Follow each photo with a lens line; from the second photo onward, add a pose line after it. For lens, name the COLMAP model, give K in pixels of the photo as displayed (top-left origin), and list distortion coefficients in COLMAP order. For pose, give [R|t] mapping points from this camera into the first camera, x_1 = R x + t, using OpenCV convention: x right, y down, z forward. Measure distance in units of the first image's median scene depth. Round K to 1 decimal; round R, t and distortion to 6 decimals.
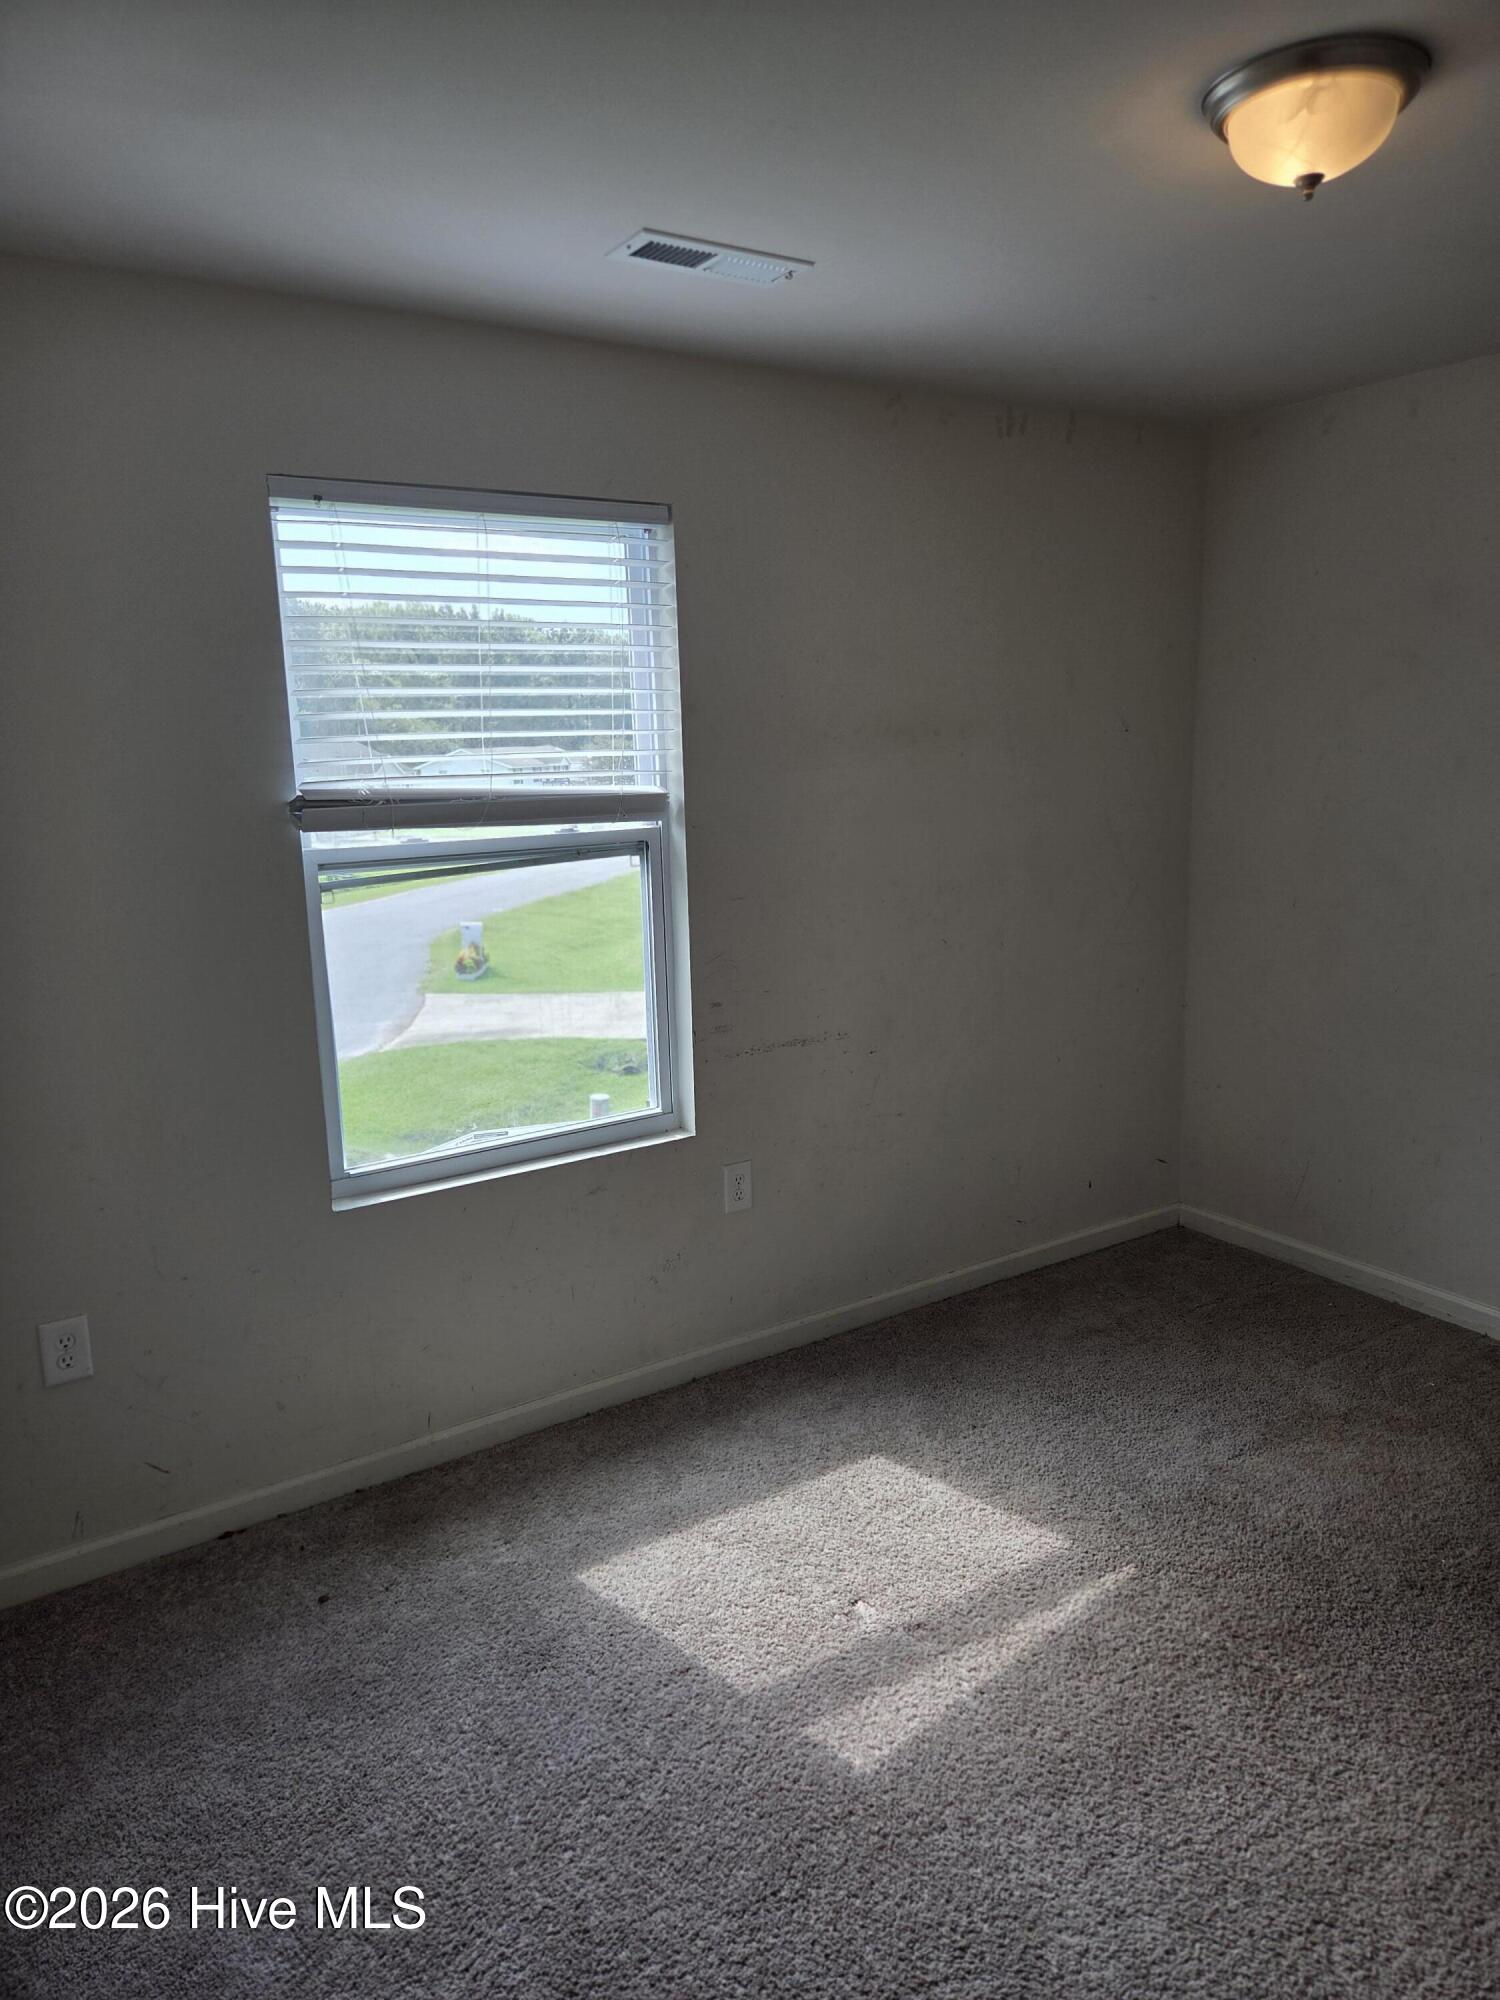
lens RADIAL K [[1344.7, 0, 762.6], [0, 1344.7, 997.9], [0, 0, 1]] dist [0.056804, -0.051987]
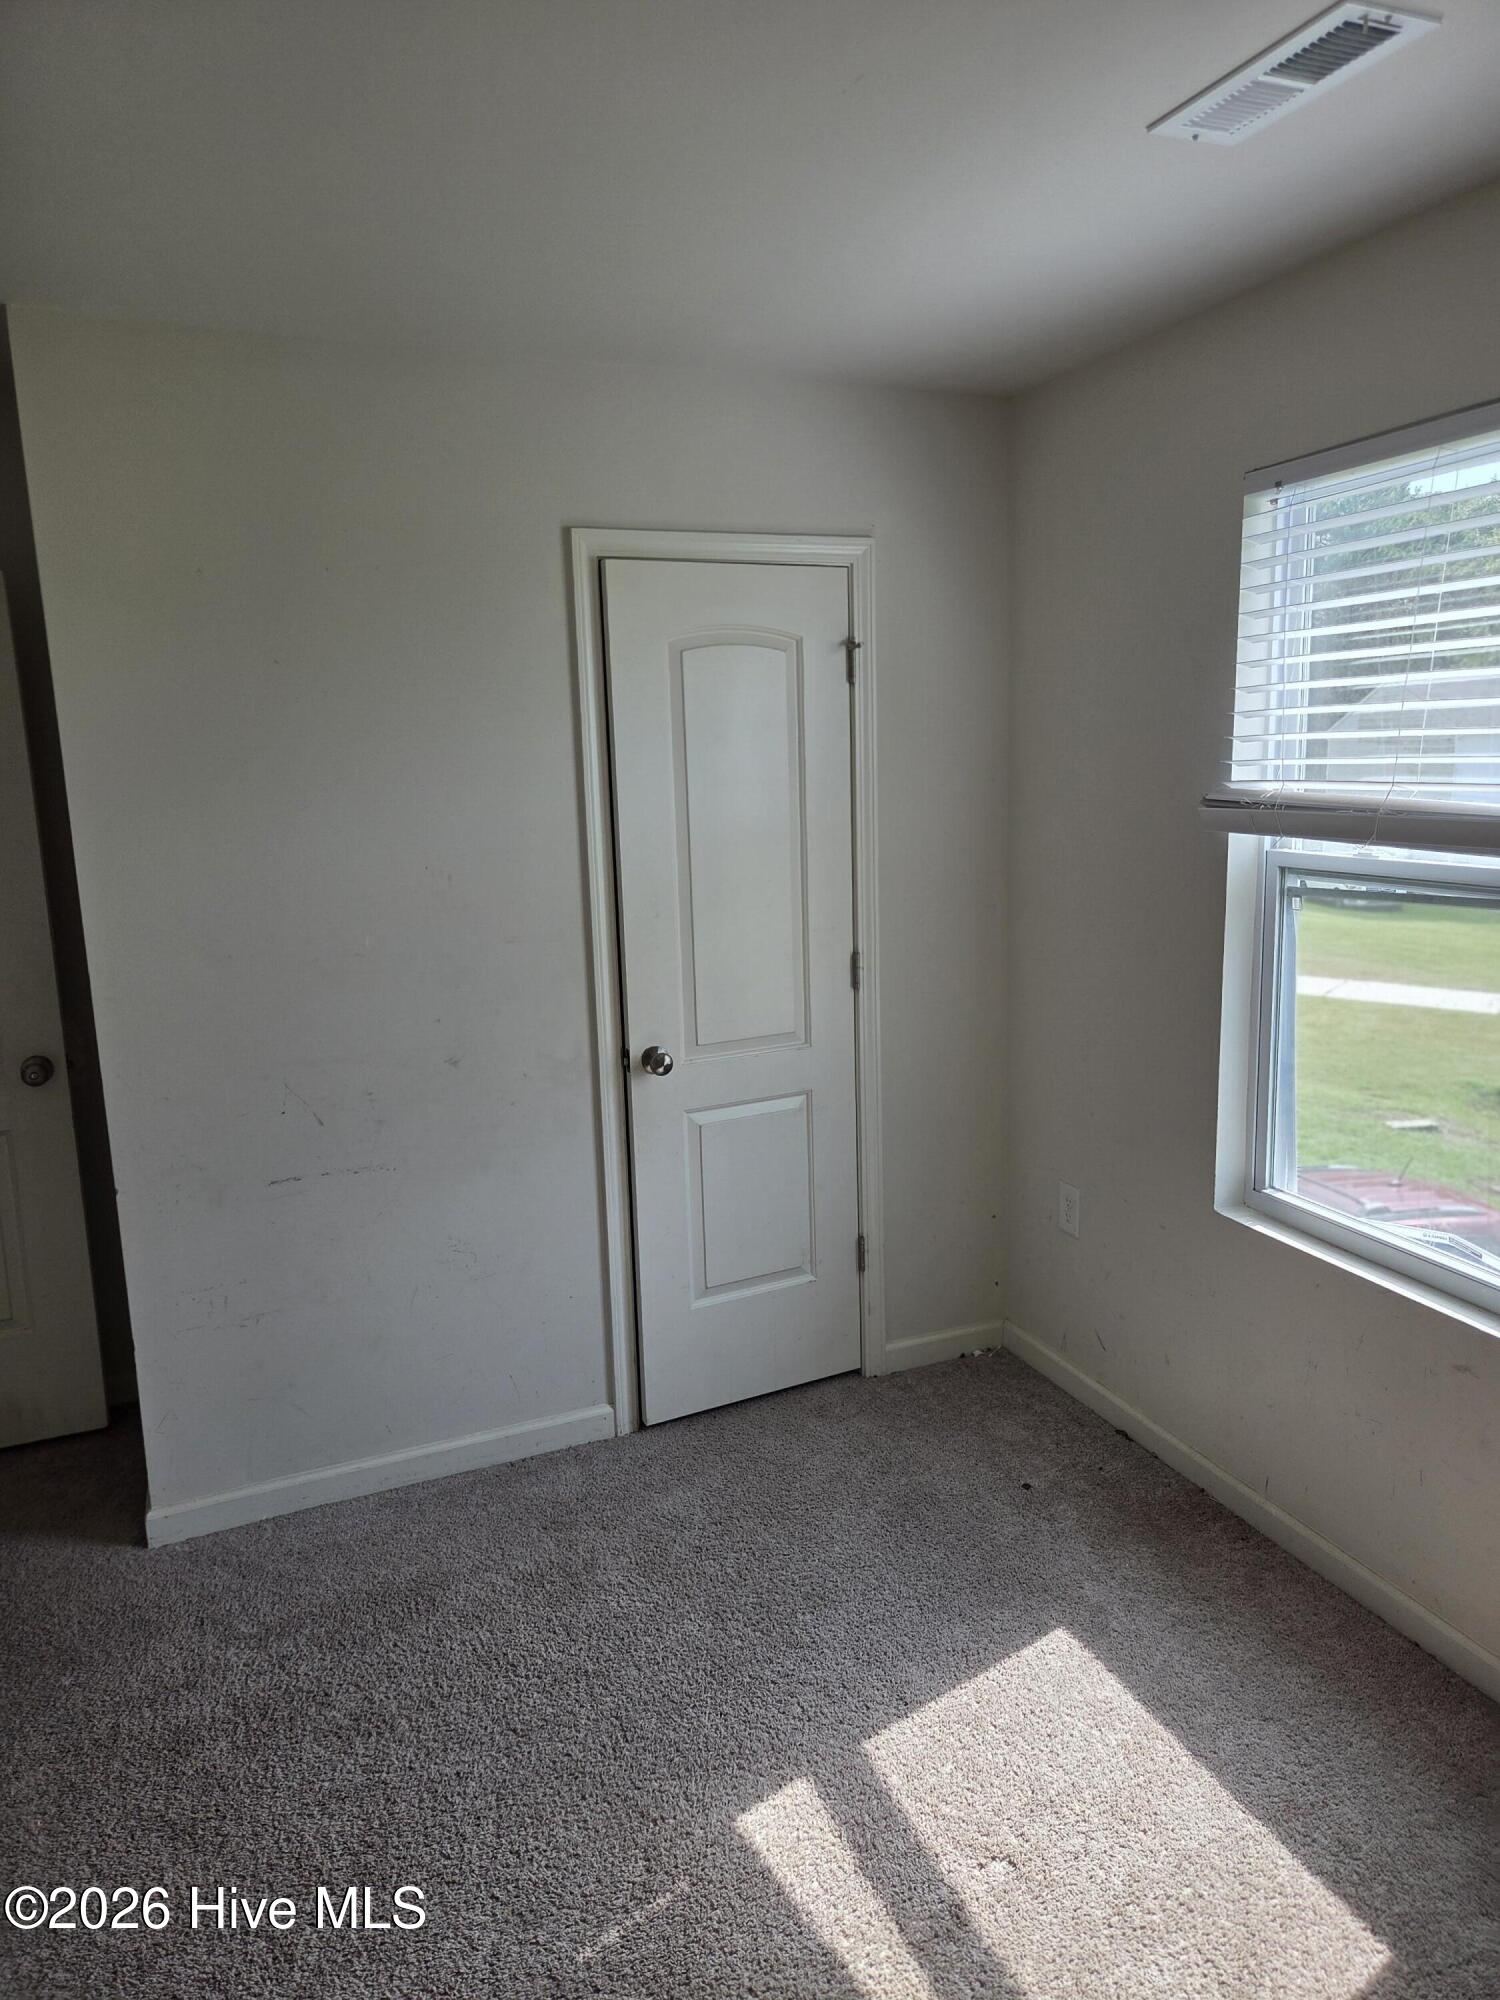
lens RADIAL K [[1344.7, 0, 764.5], [0, 1344.7, 1005.8], [0, 0, 1]] dist [0.056804, -0.051987]
pose [[-0.182048, 0.213205, -0.959897, 0.686450], [-0.170799, 0.954513, 0.244402, -0.178017], [0.968342, 0.208442, -0.137352, 0.801364]]
